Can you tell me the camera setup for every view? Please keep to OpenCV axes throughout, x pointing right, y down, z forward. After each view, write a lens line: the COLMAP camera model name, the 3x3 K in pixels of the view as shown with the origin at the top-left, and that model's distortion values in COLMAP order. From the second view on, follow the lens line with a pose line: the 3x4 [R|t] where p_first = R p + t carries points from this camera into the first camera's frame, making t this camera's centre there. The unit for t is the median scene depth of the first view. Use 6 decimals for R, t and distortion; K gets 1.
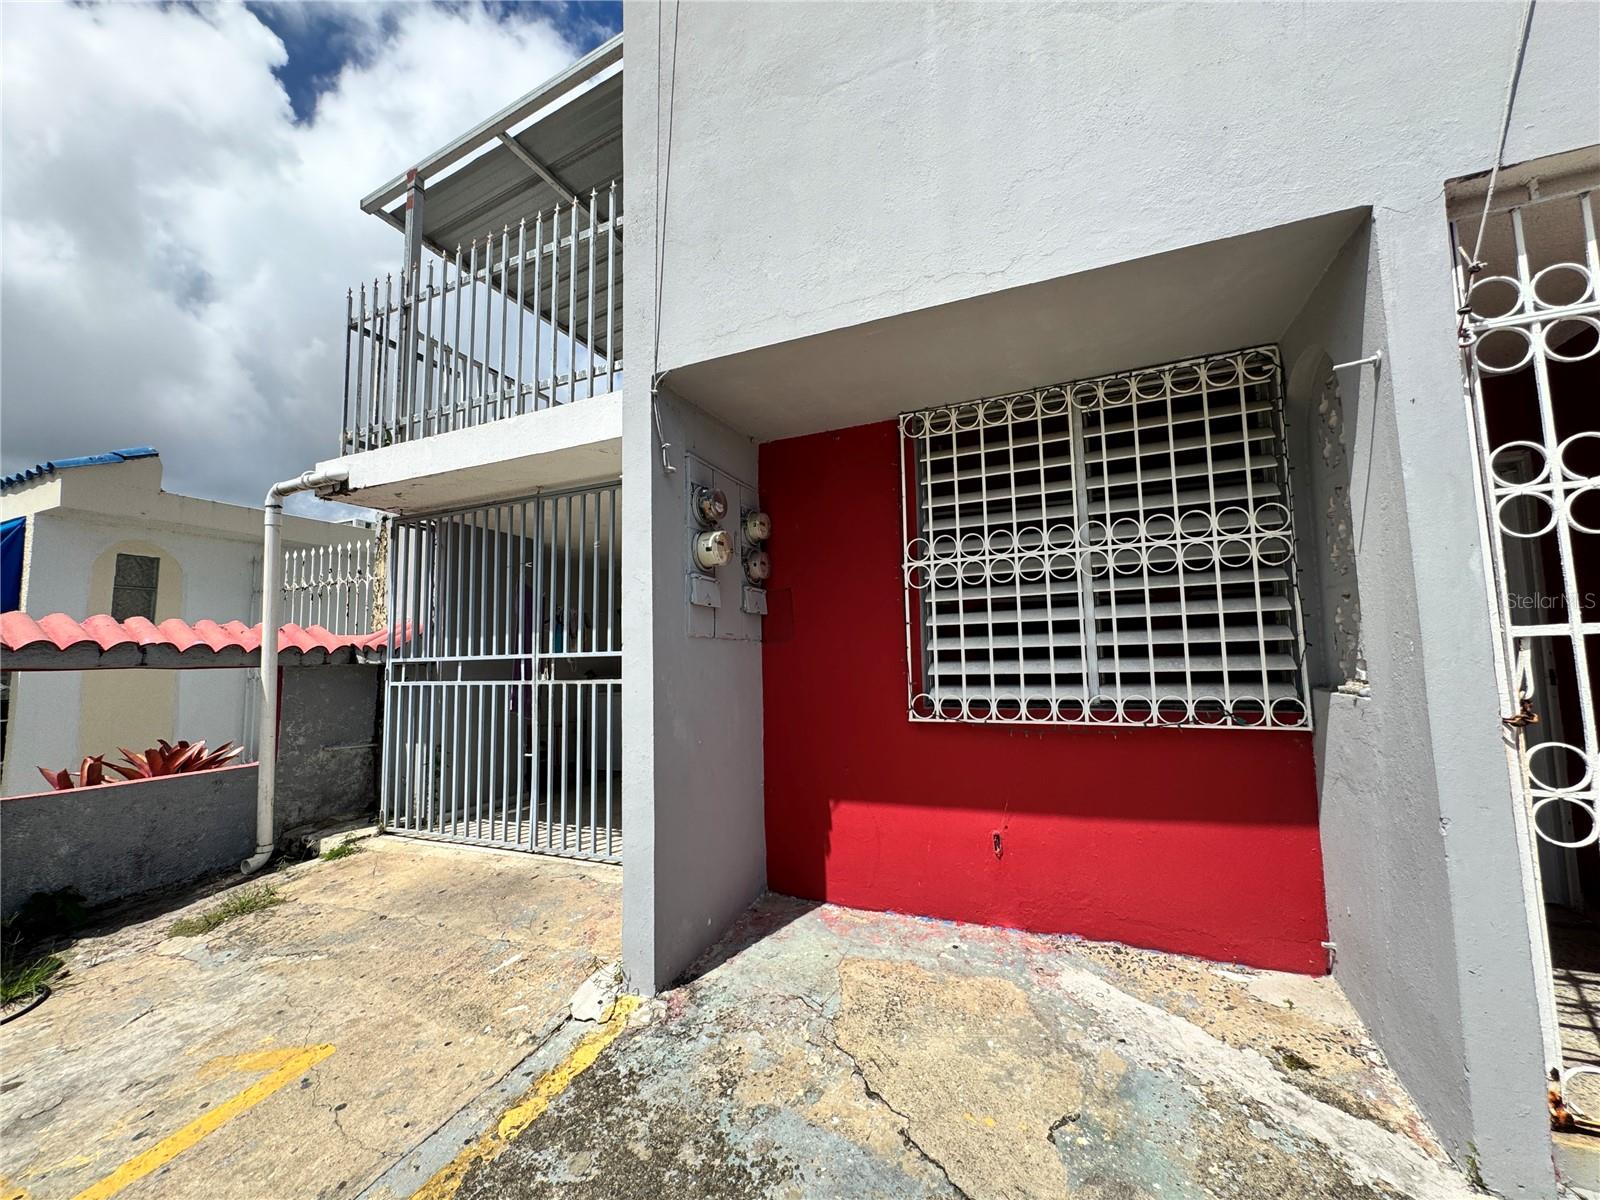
lens RADIAL K [[638.7, 0, 800.0], [0, 638.7, 600.0], [0, 0, 1]] dist [0.000309, 0.000050]
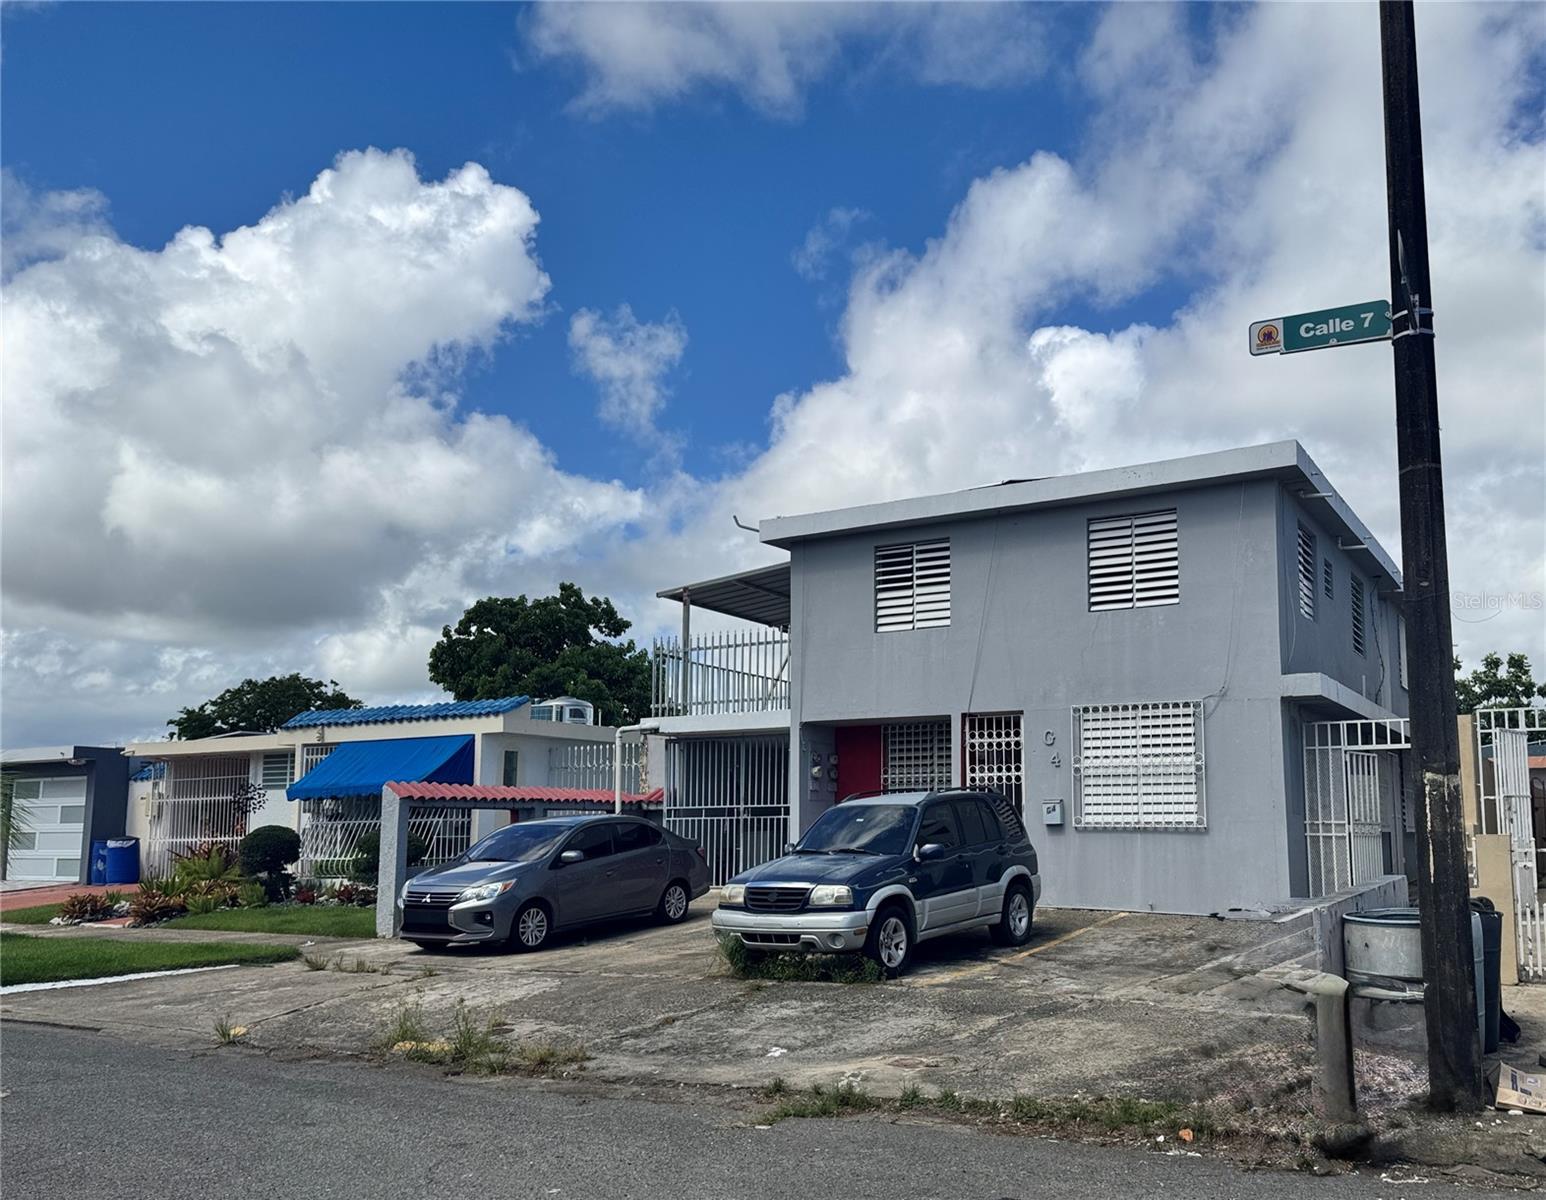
lens RADIAL K [[1349.6, 0, 773.0], [0, 1349.6, 600.0], [0, 0, 1]] dist [-0.003795, -0.000603]
pose [[0.987214, -0.005263, -0.159316, 0.499663], [-0.008440, 0.996327, -0.085217, -0.248098], [0.159179, 0.085472, 0.983543, -3.955782]]
